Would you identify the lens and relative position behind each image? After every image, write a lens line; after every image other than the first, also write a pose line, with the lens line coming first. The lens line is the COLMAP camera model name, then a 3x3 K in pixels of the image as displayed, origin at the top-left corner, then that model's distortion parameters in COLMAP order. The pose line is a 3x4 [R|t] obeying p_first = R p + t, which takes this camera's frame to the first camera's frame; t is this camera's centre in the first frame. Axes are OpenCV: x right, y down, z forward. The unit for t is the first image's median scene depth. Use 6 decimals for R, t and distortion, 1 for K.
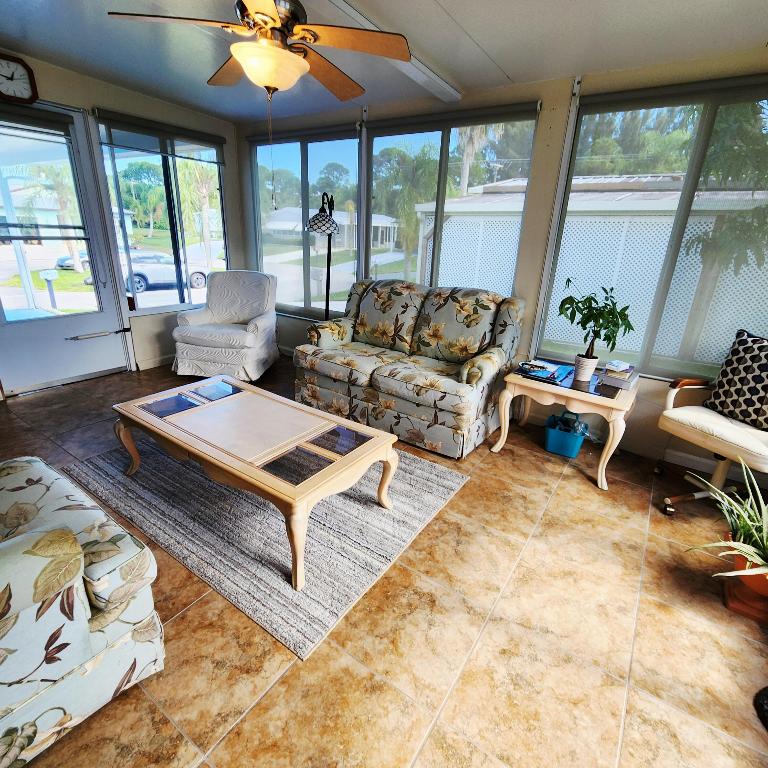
lens RADIAL K [[421.5, 0, 381.8], [0, 421.5, 384.0], [0, 0, 1]] dist [0.003639, -0.000597]
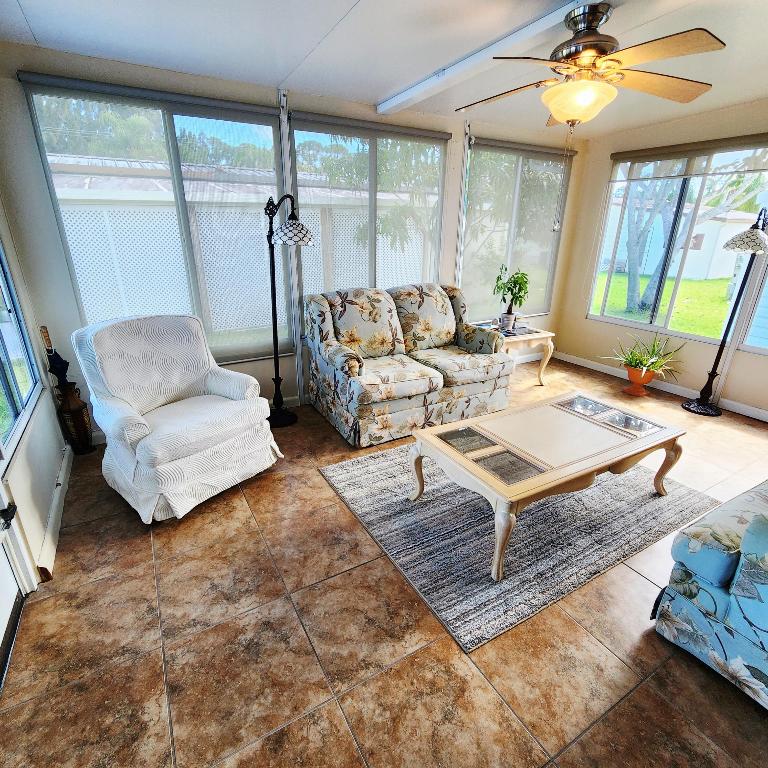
lens RADIAL K [[423.1, 0, 376.9], [0, 423.1, 387.0], [0, 0, 1]] dist [-0.000614, 0.000428]
pose [[0.434476, -0.353063, 0.828600, -0.875424], [0.315014, 0.921432, 0.227441, -0.256638], [-0.843799, 0.162203, 0.511559, 0.526311]]
